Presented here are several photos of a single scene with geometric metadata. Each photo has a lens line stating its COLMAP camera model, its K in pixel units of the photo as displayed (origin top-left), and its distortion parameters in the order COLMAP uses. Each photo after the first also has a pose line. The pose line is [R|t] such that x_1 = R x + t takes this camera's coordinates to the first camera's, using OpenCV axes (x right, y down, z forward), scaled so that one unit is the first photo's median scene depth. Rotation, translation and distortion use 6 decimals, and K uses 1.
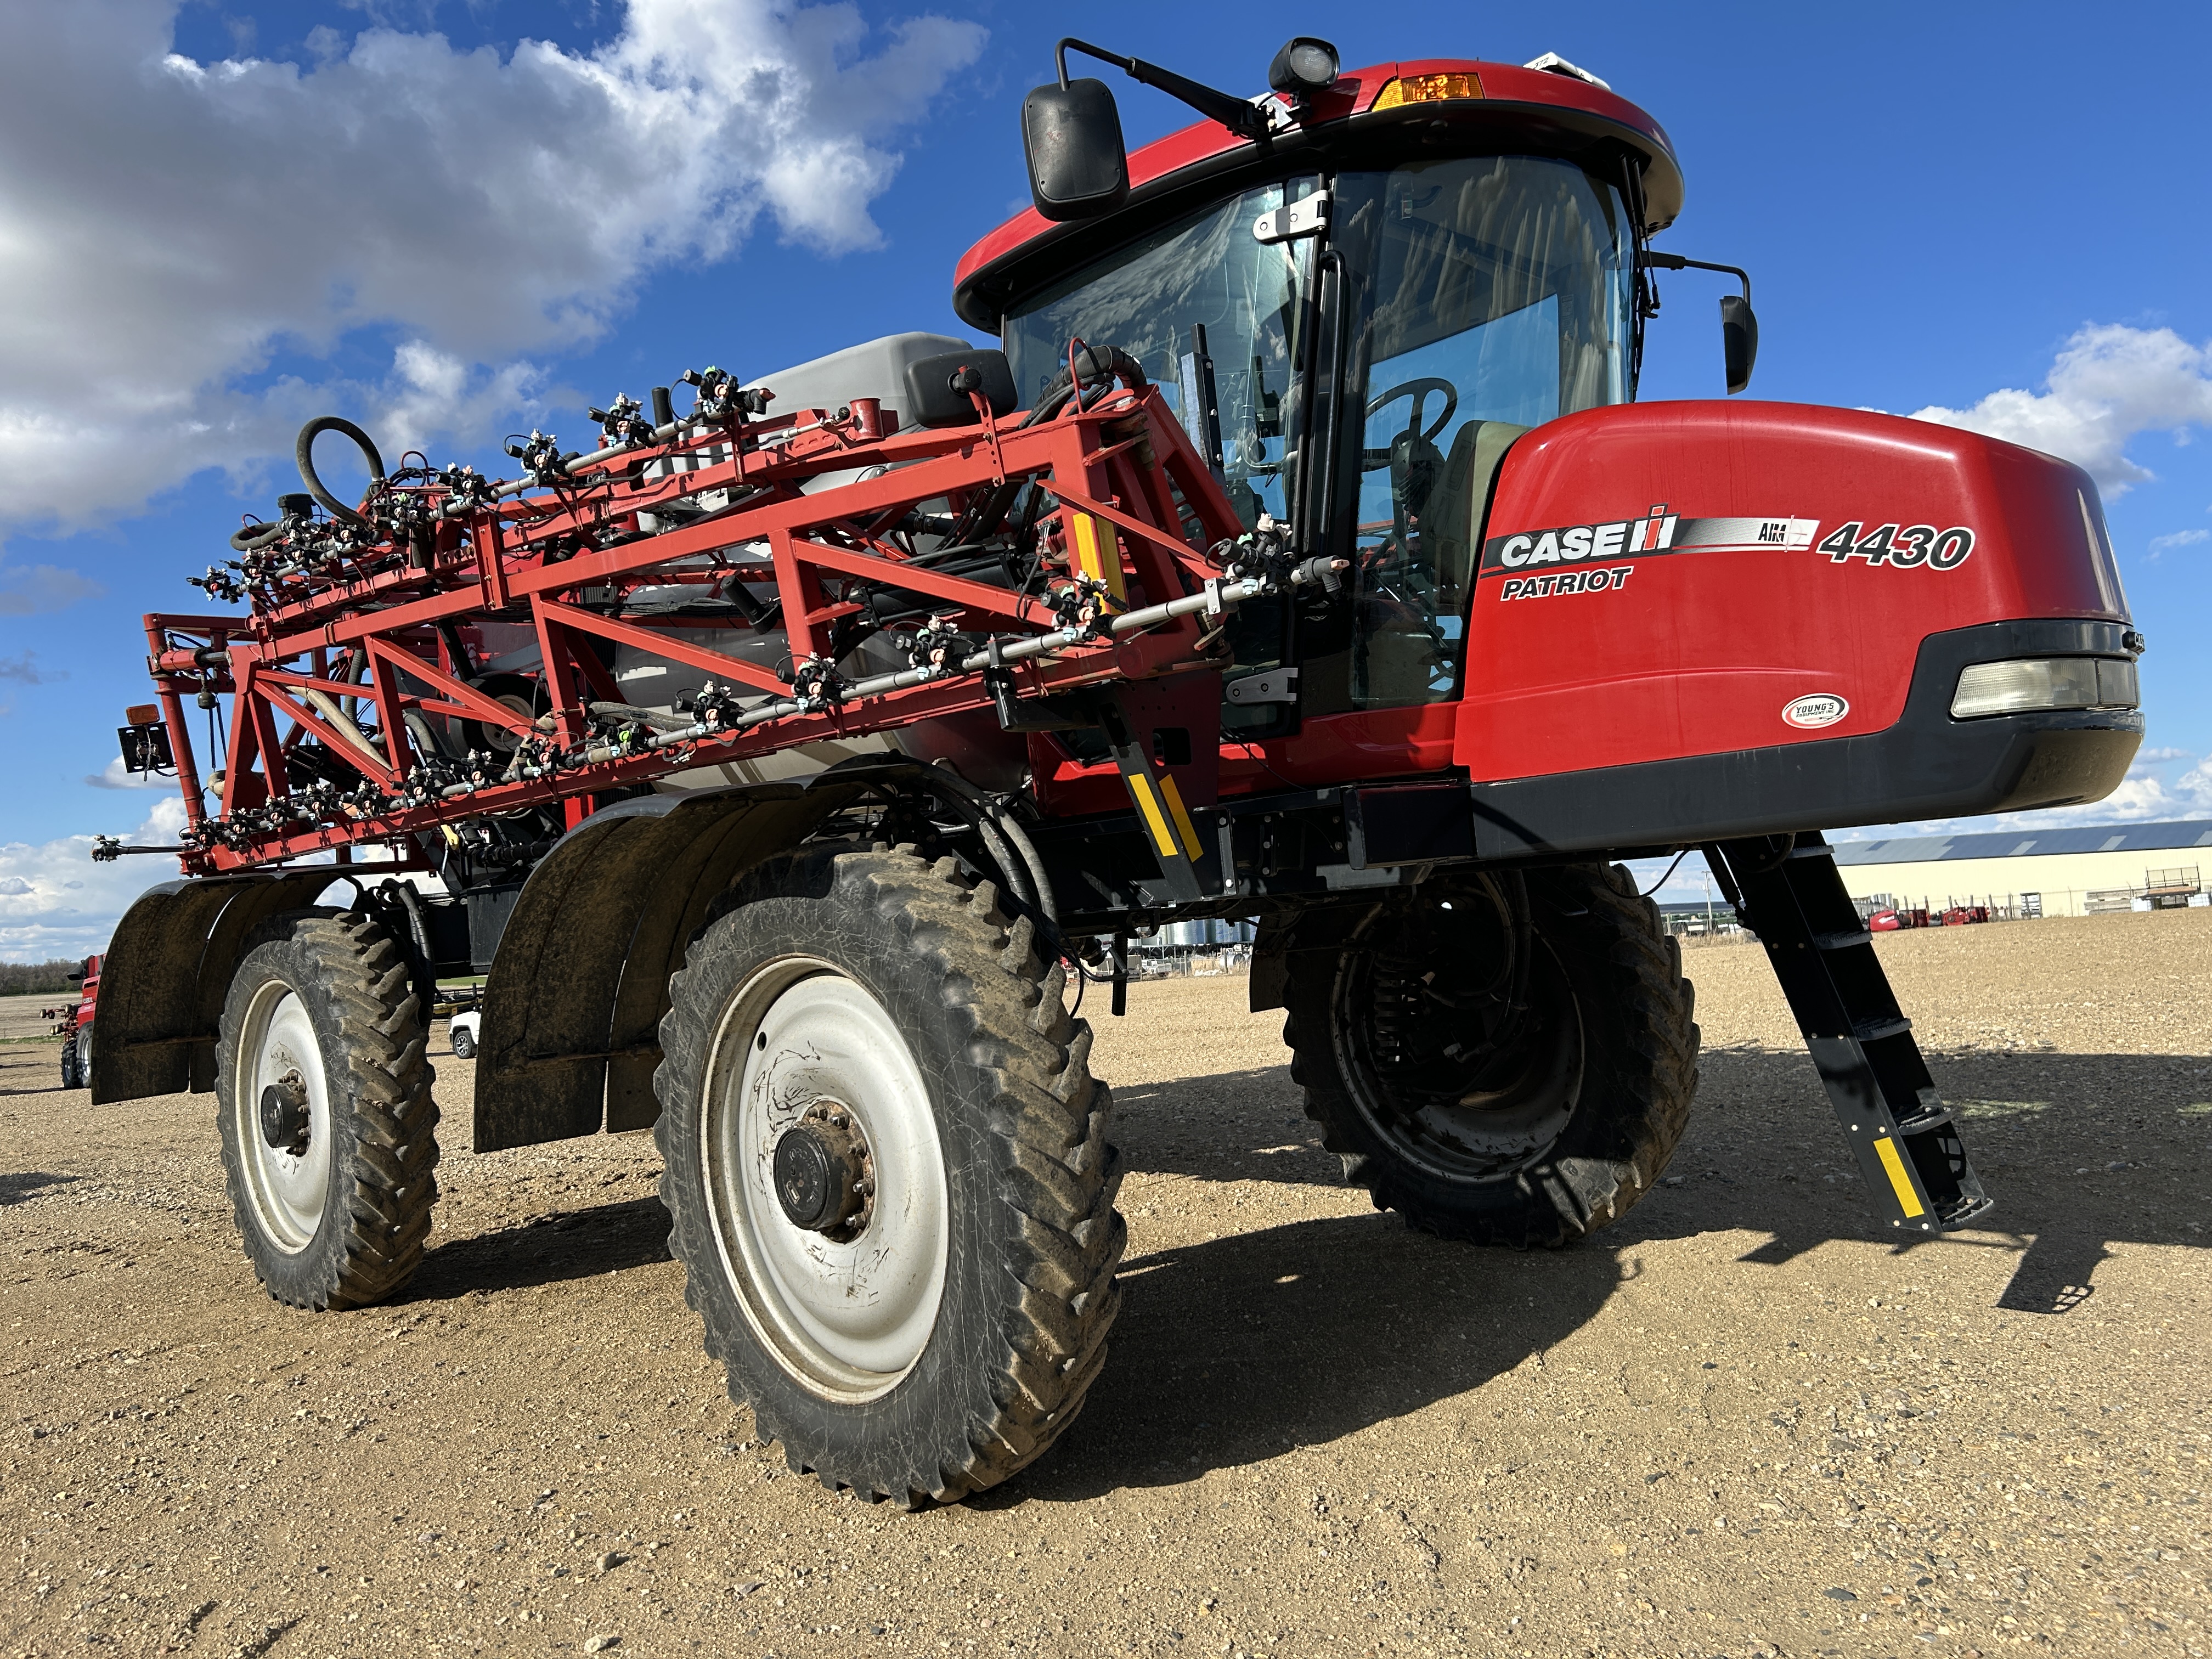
lens RADIAL K [[1677.0, 0, 1106.0], [0, 1677.0, 829.5], [0, 0, 1]] dist [-0.000149, -0.000641]
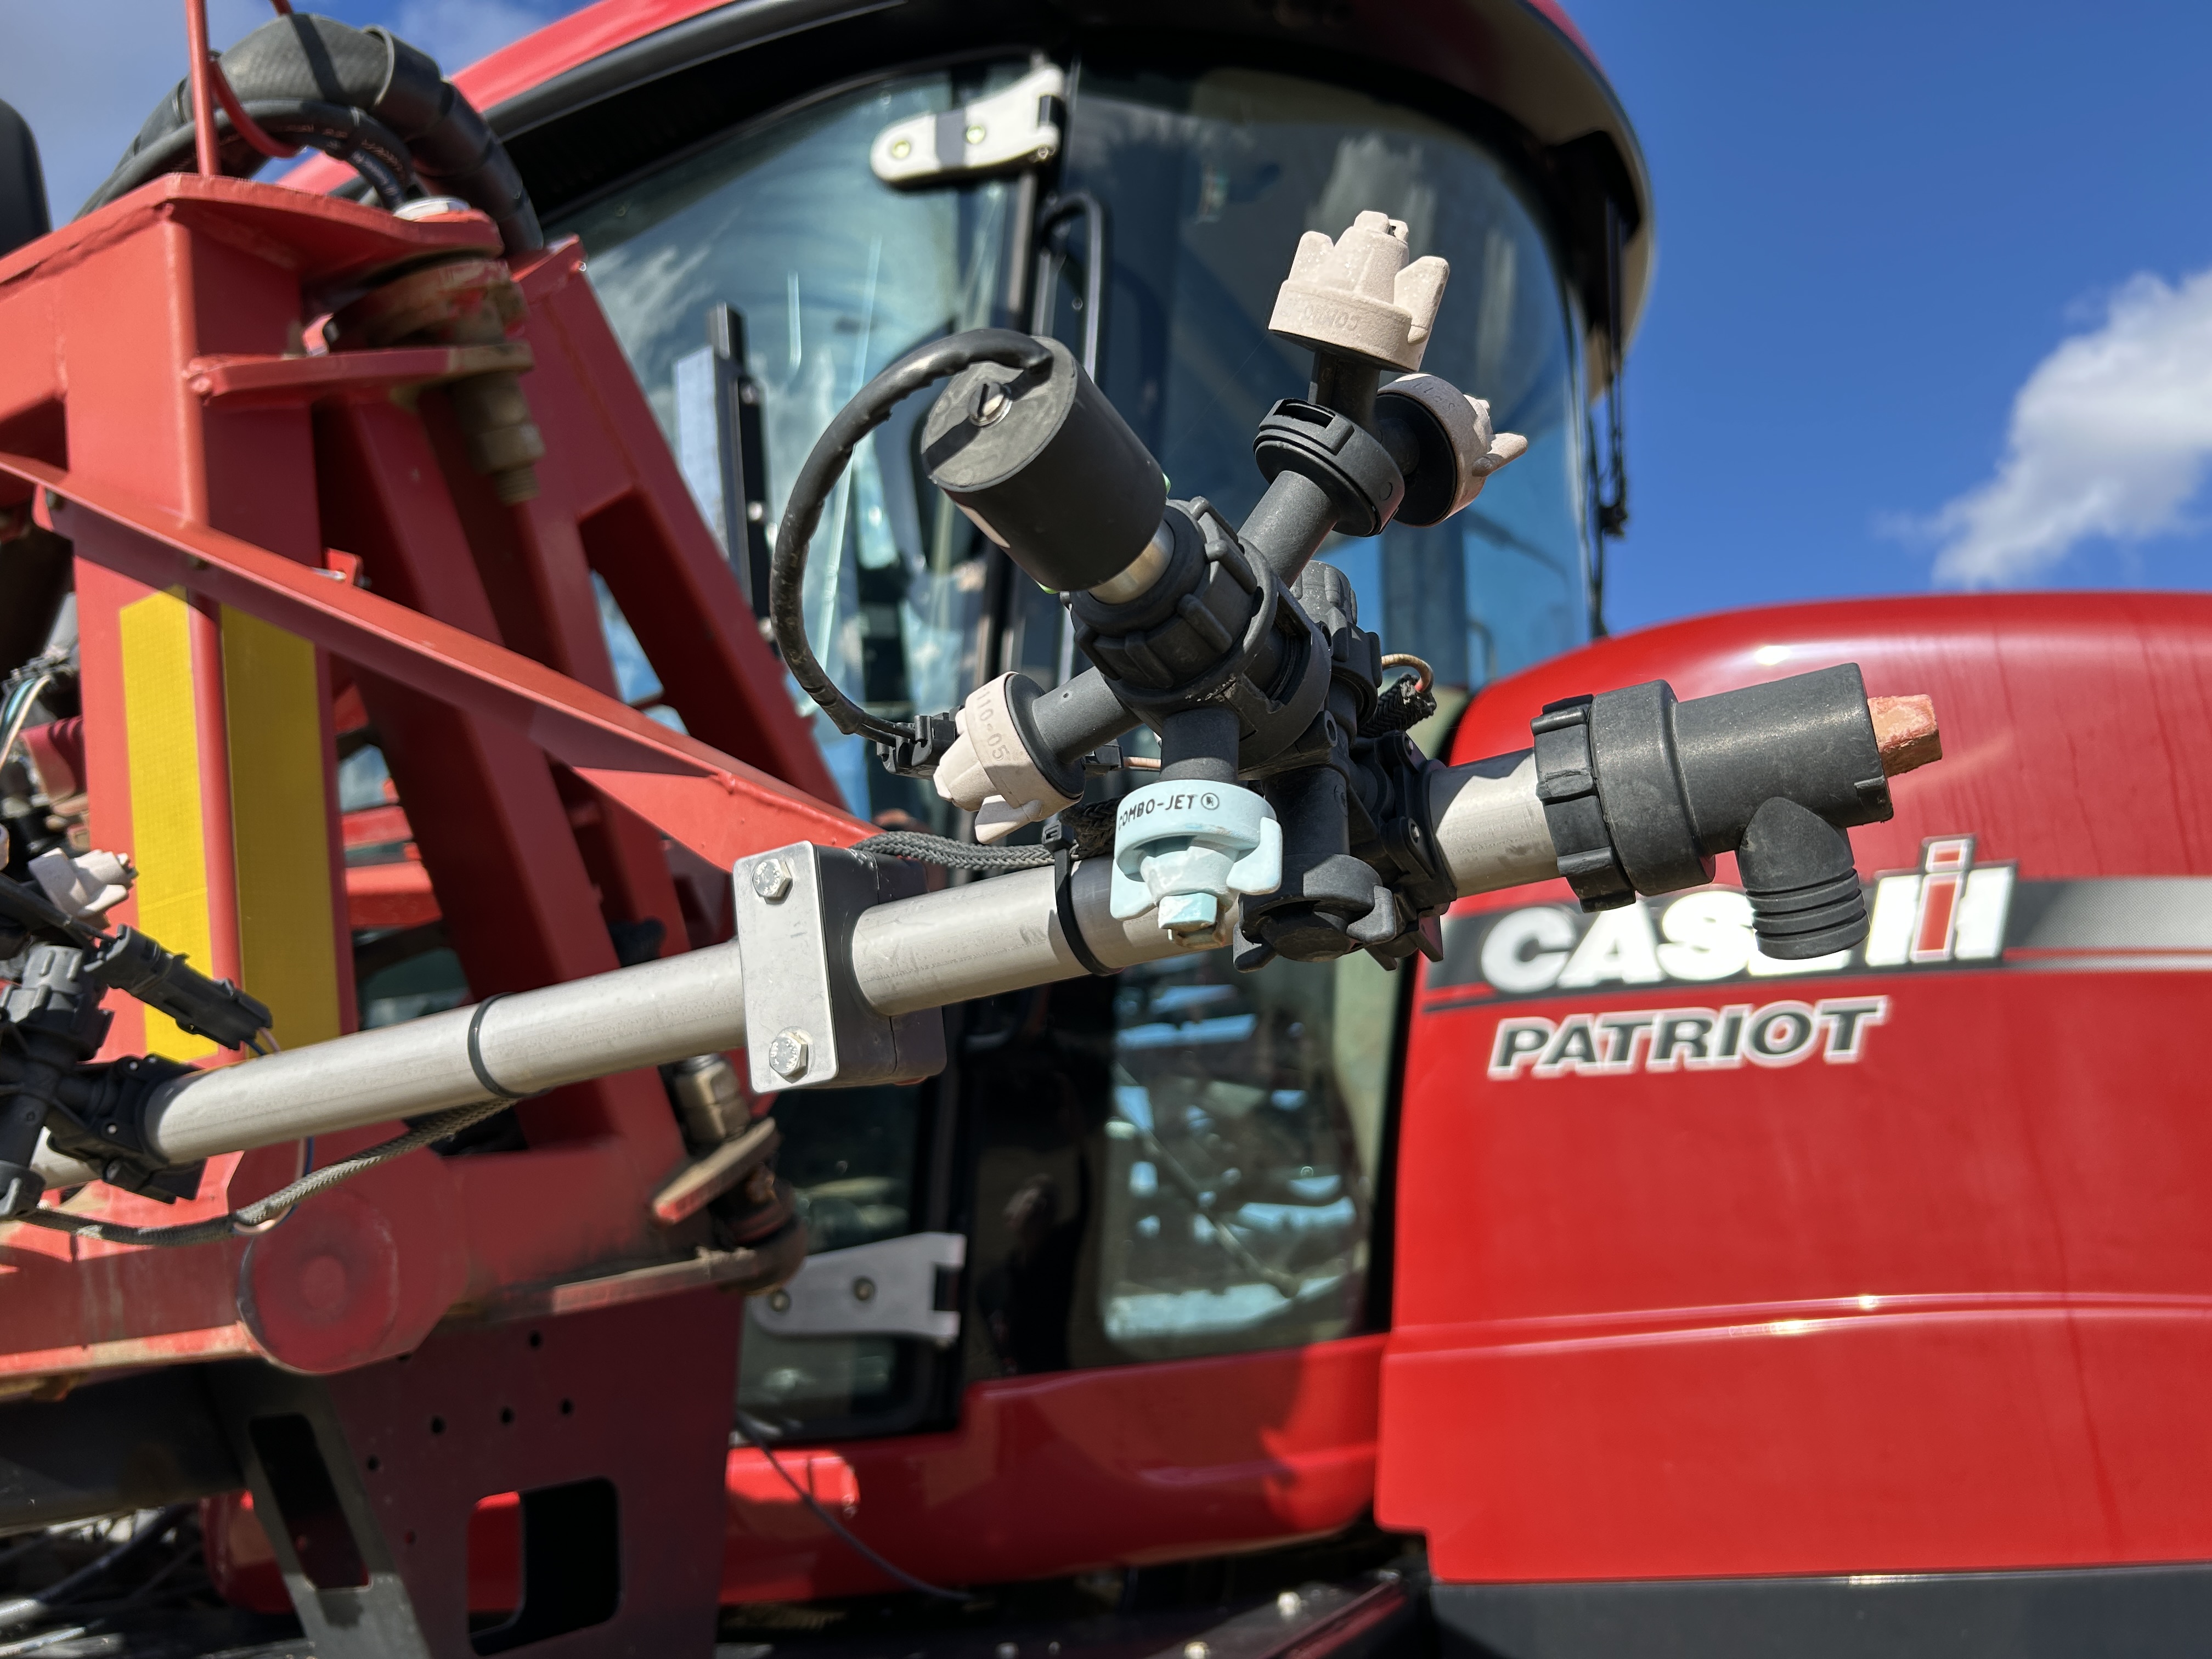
lens RADIAL K [[1692.7, 0, 1103.4], [0, 1692.7, 910.9], [0, 0, 1]] dist [0.003551, 0.003160]
pose [[0.955056, 0.072899, 0.287322, 0.037620], [-0.007139, 0.974663, -0.223562, -0.088438], [-0.296339, 0.211464, 0.931379, 0.679326]]
